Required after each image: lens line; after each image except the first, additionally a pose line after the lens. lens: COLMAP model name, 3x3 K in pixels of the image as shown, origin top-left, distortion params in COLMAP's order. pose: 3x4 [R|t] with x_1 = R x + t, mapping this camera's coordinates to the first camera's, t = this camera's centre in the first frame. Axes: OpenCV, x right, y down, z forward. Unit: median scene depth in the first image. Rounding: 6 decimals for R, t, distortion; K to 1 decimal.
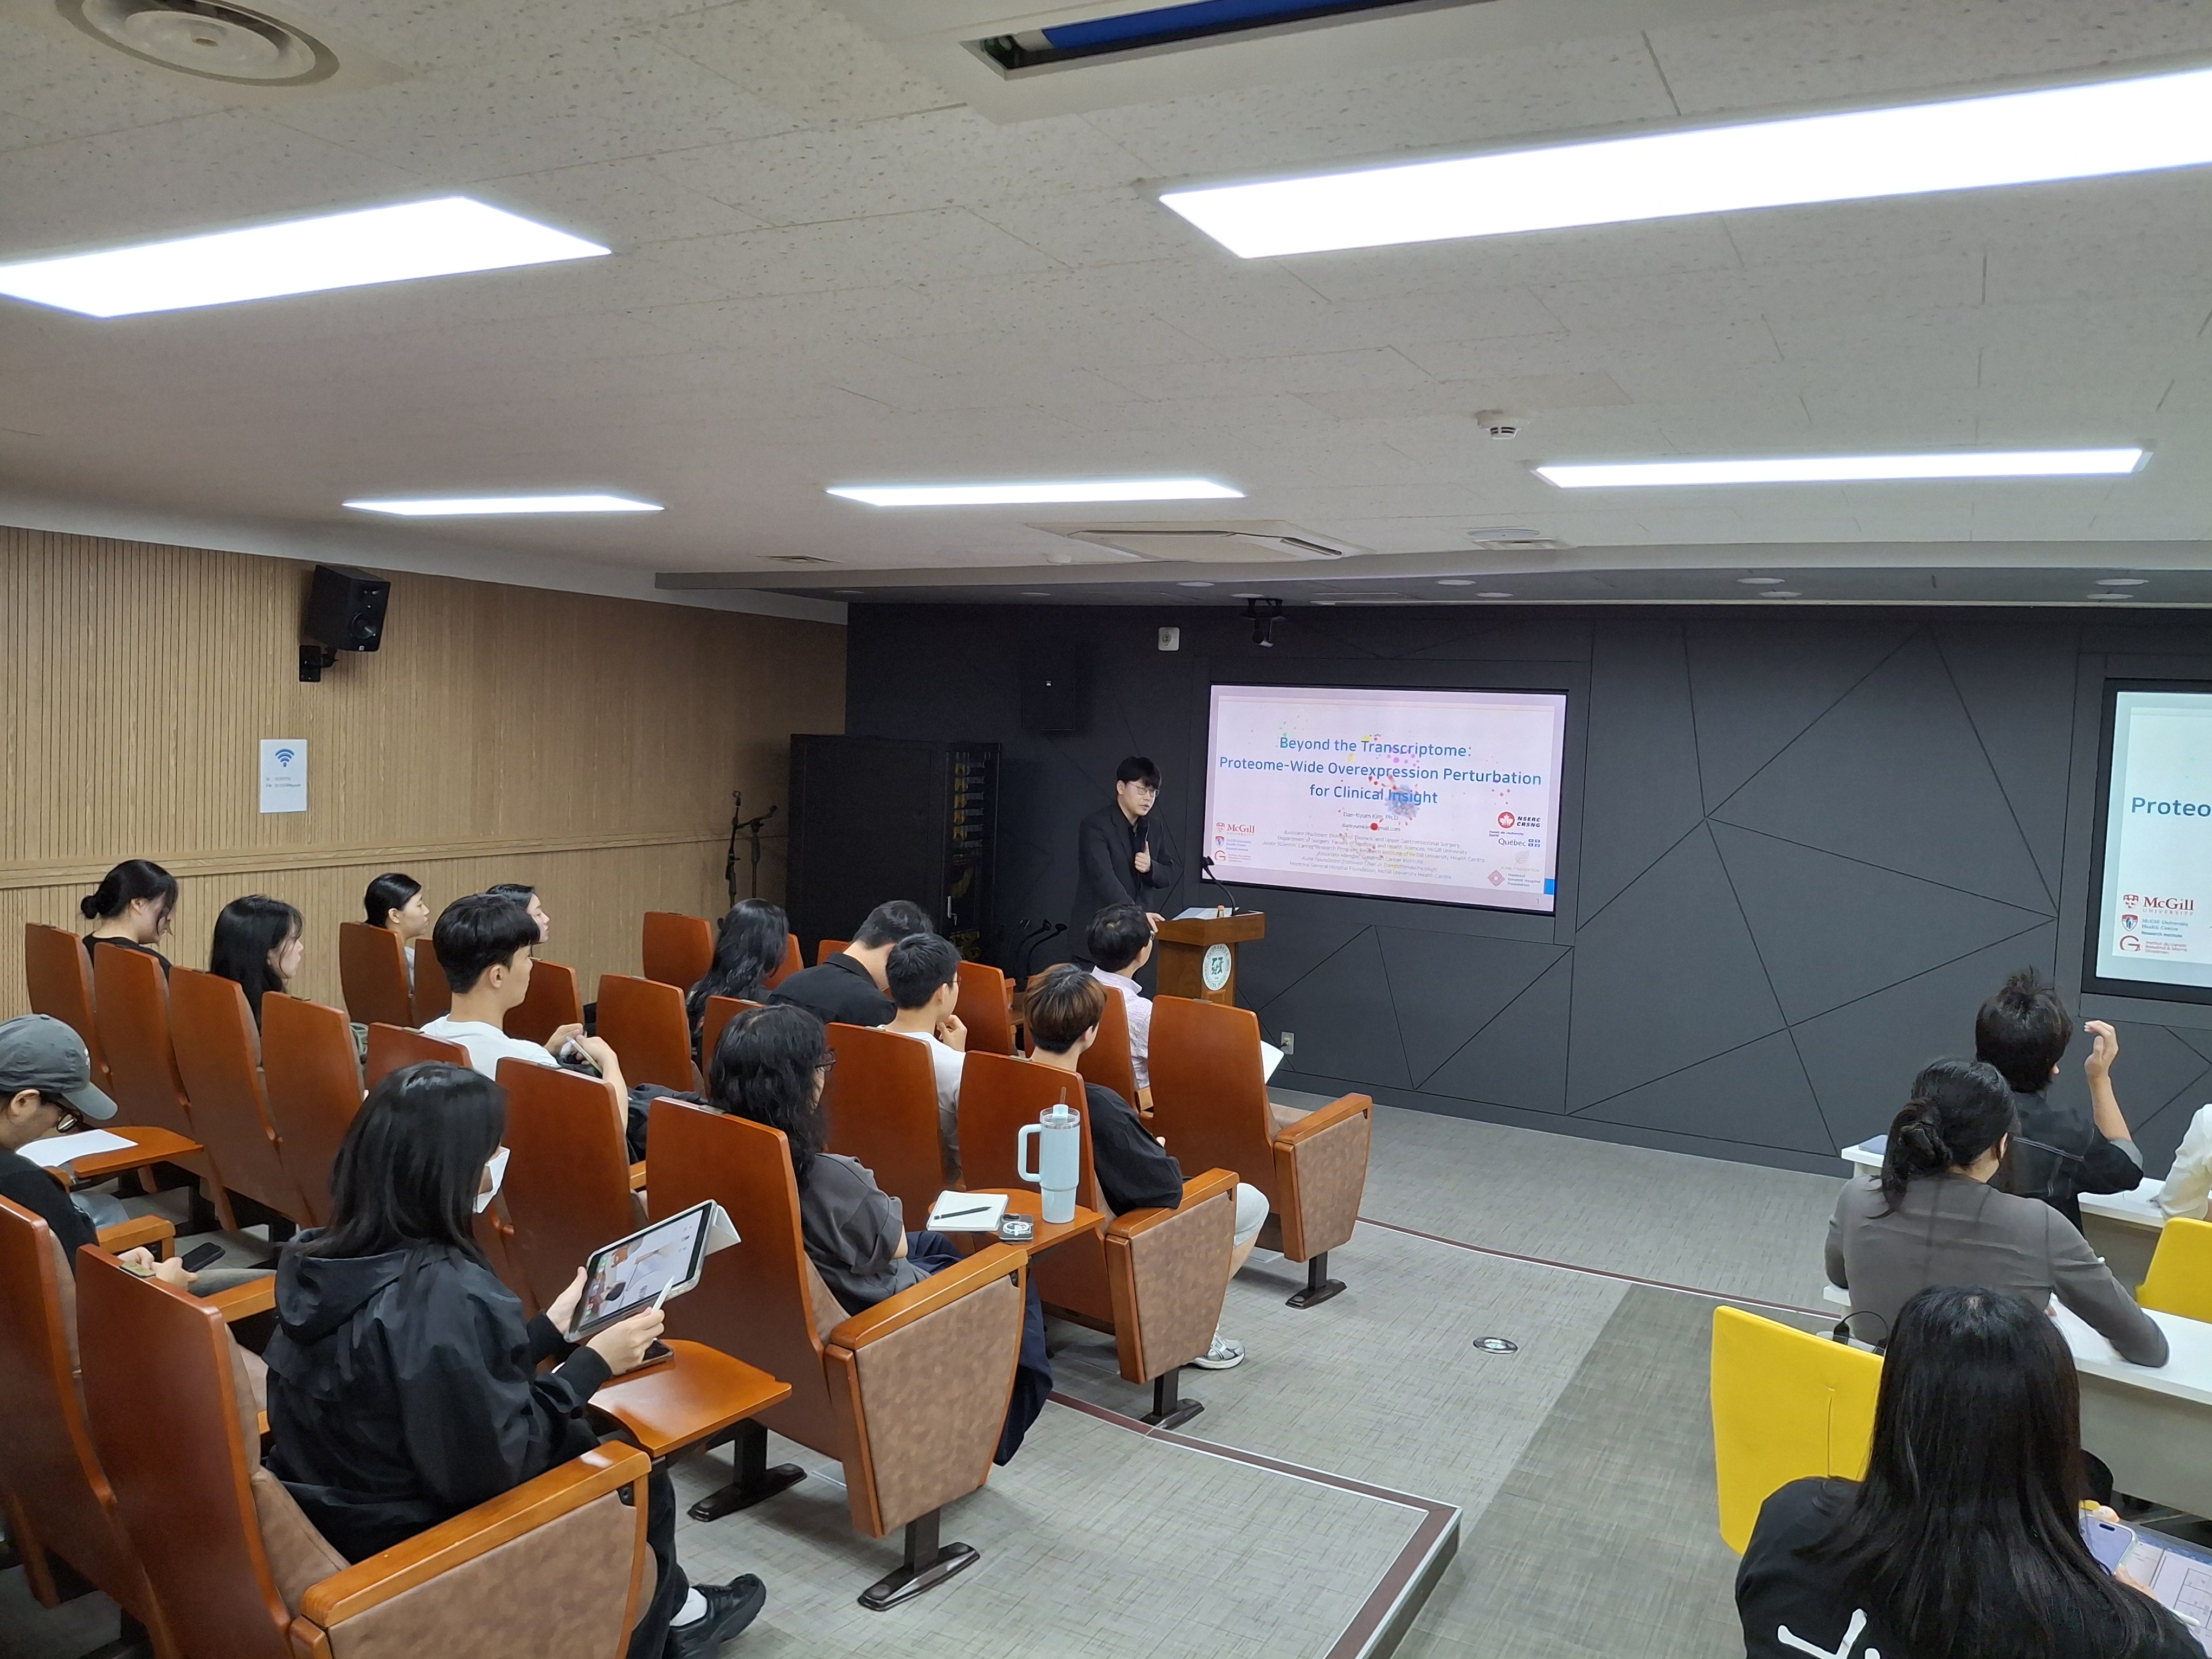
lens RADIAL K [[1646.2, 0, 1106.0], [0, 1646.2, 829.5], [0, 0, 1]] dist [0.115357, -0.187430]
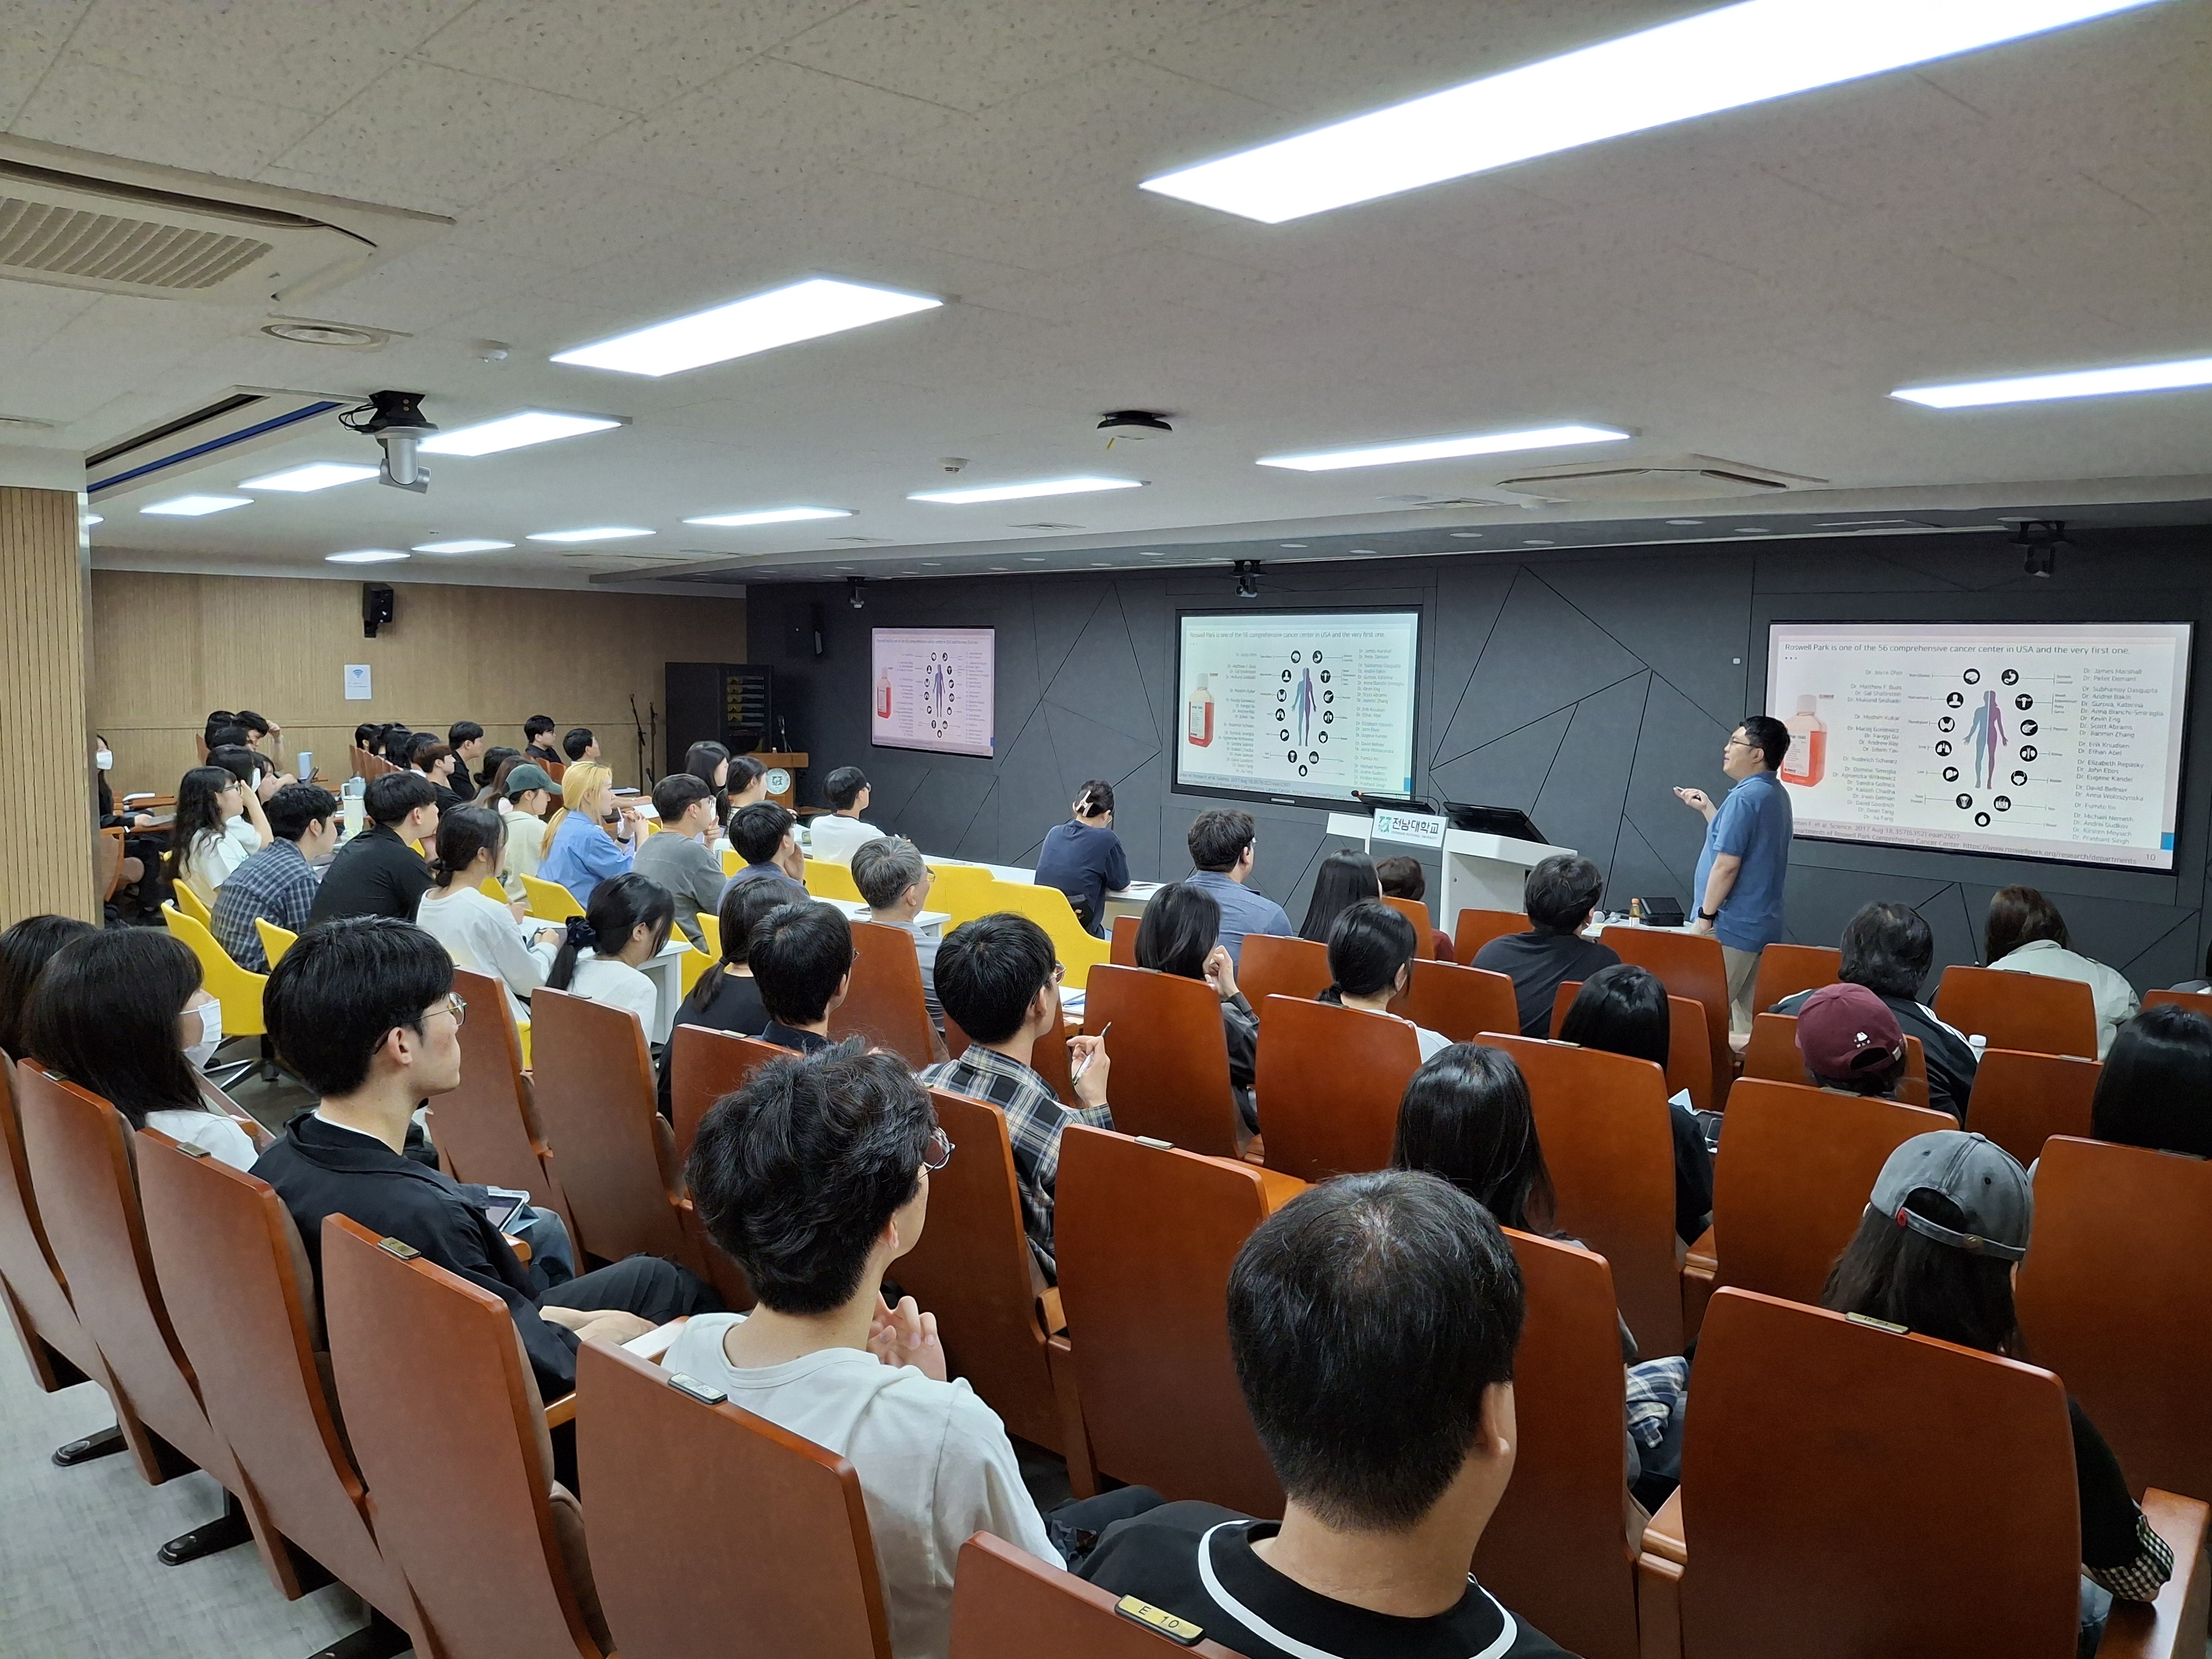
lens RADIAL K [[1646.7, 0, 1106.0], [0, 1646.7, 829.5], [0, 0, 1]] dist [0.149979, -0.156197]
pose [[0.924592, 0.014464, -0.380685, 1.039999], [-0.004874, 0.999646, 0.026143, 0.081387], [0.380929, -0.022316, 0.924335, -0.535317]]
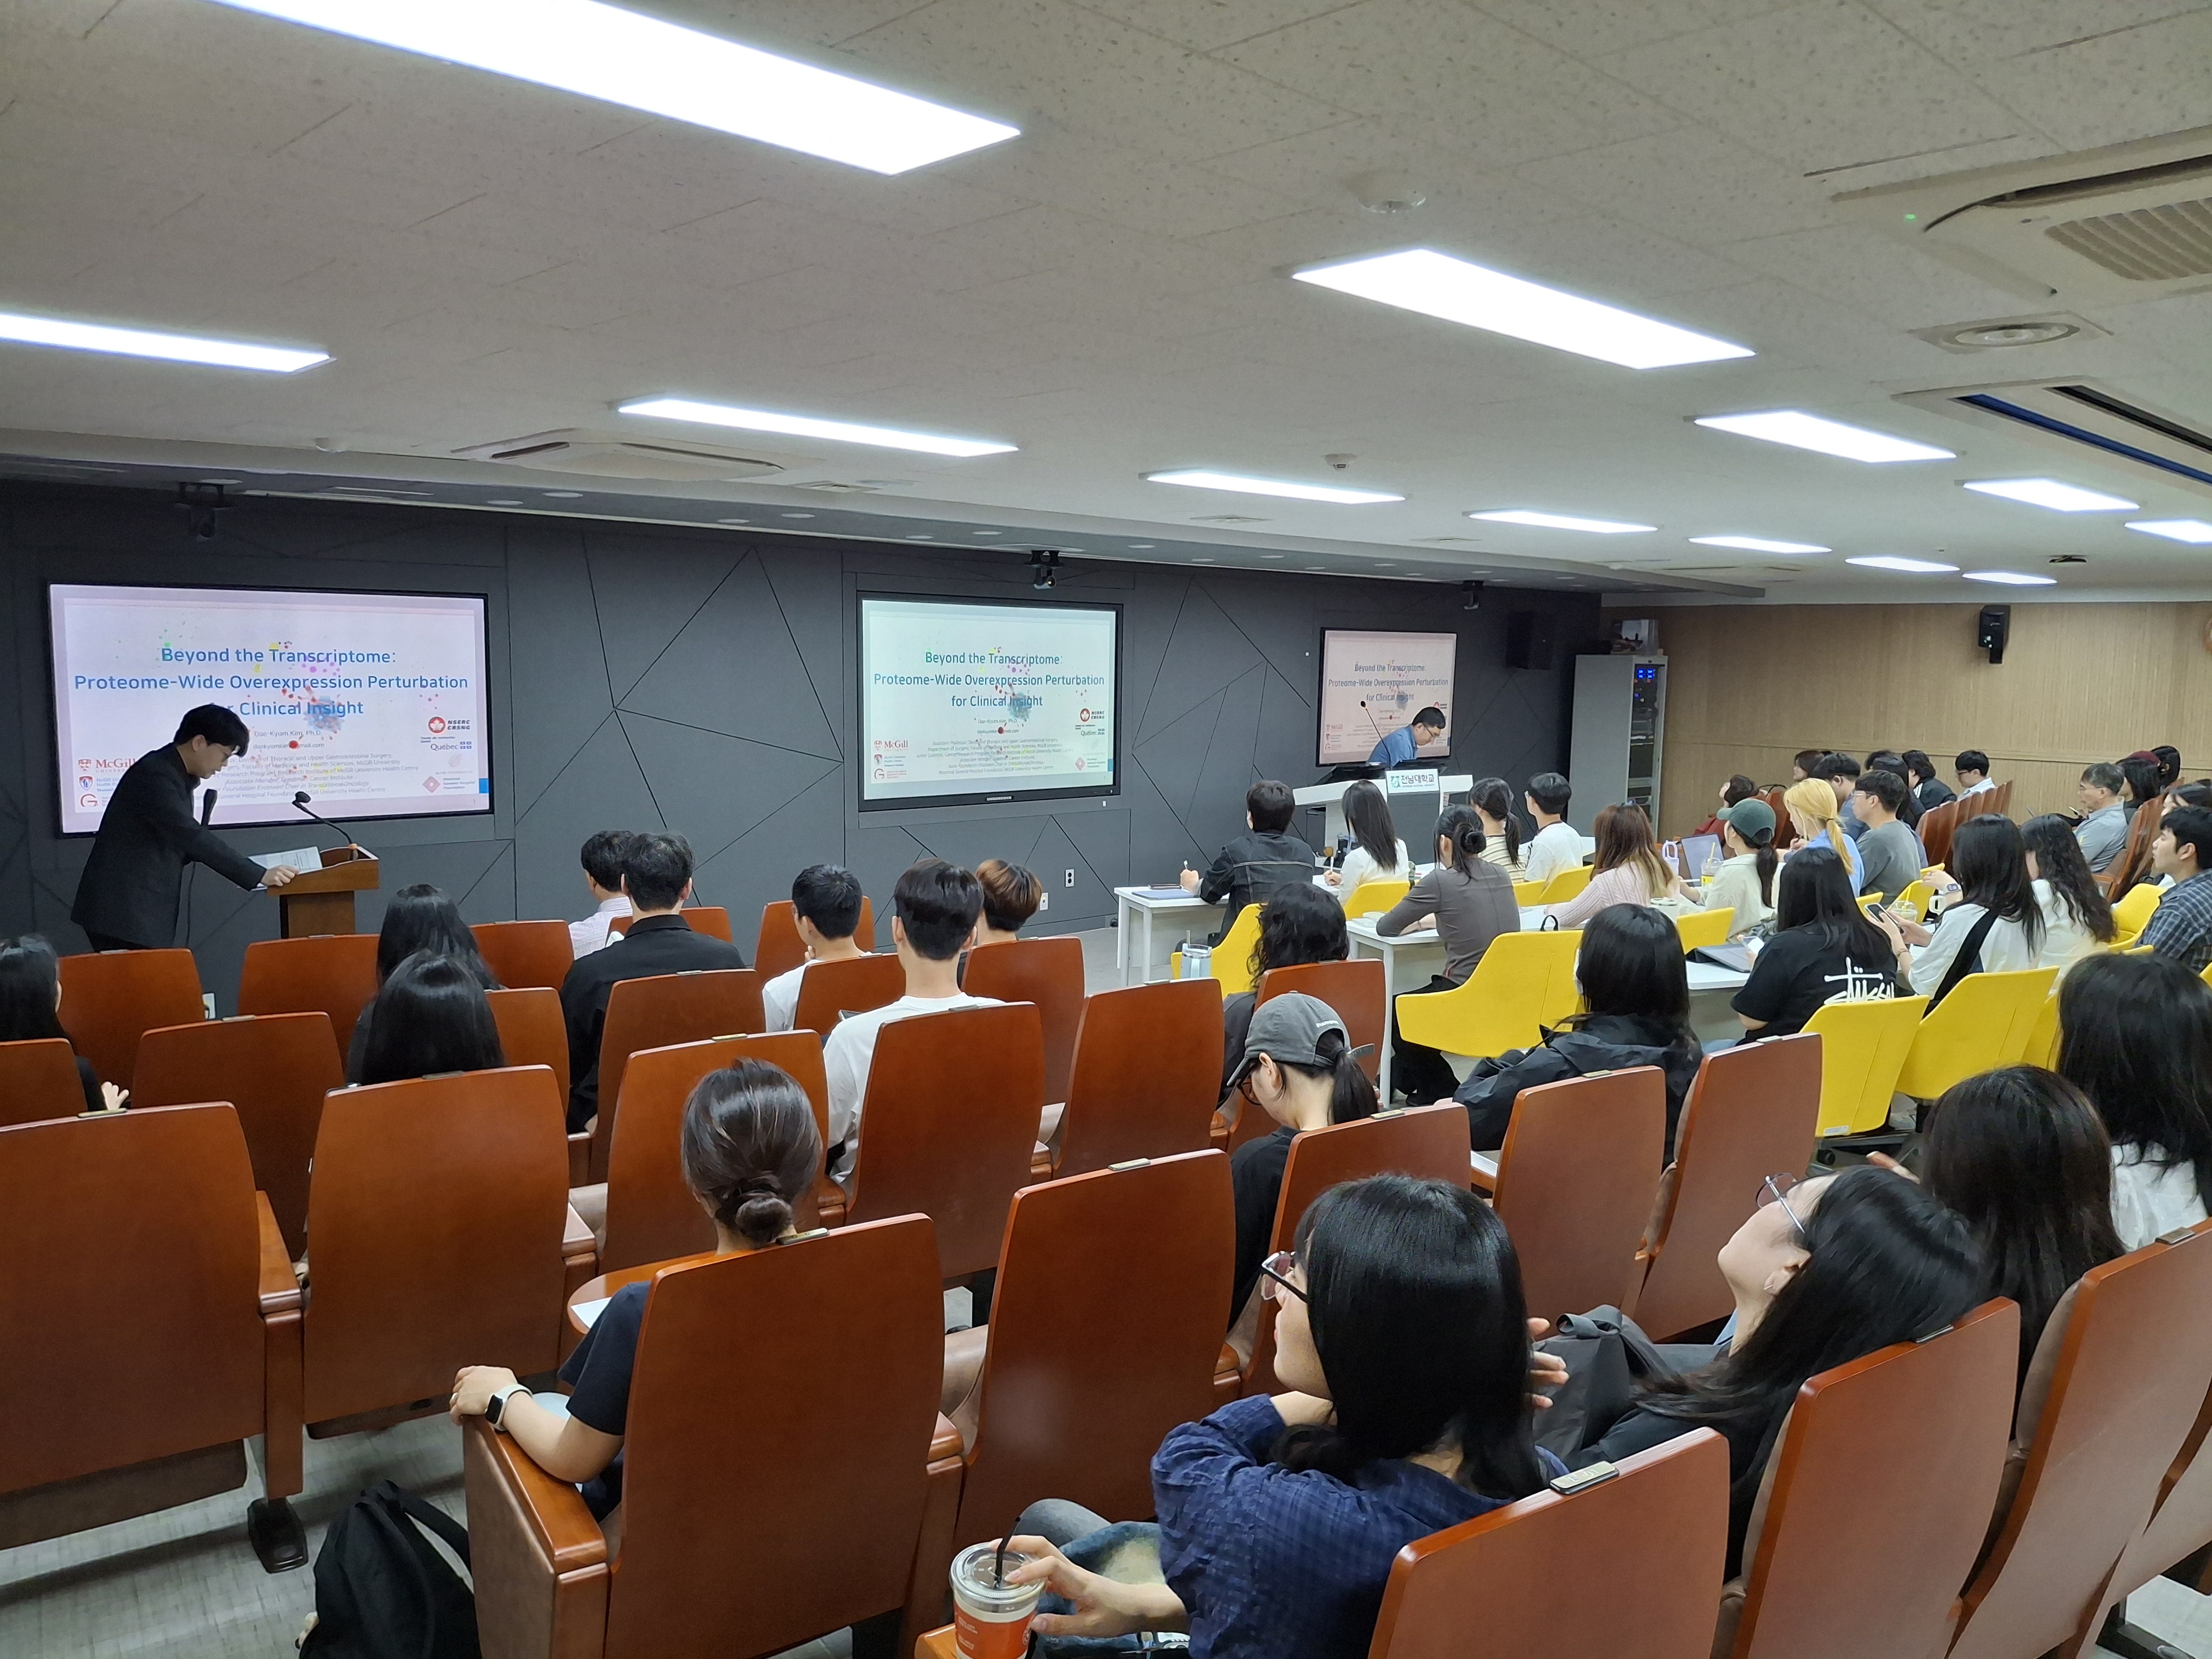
lens RADIAL K [[1650.5, 0, 1161.8], [0, 1650.5, 820.9], [0, 0, 1]] dist [0.102749, -0.160214]
pose [[0.301259, -0.134602, 0.943994, -0.581057], [0.061335, 0.990672, 0.121683, -0.044132], [-0.951568, 0.021242, 0.306705, 0.278993]]
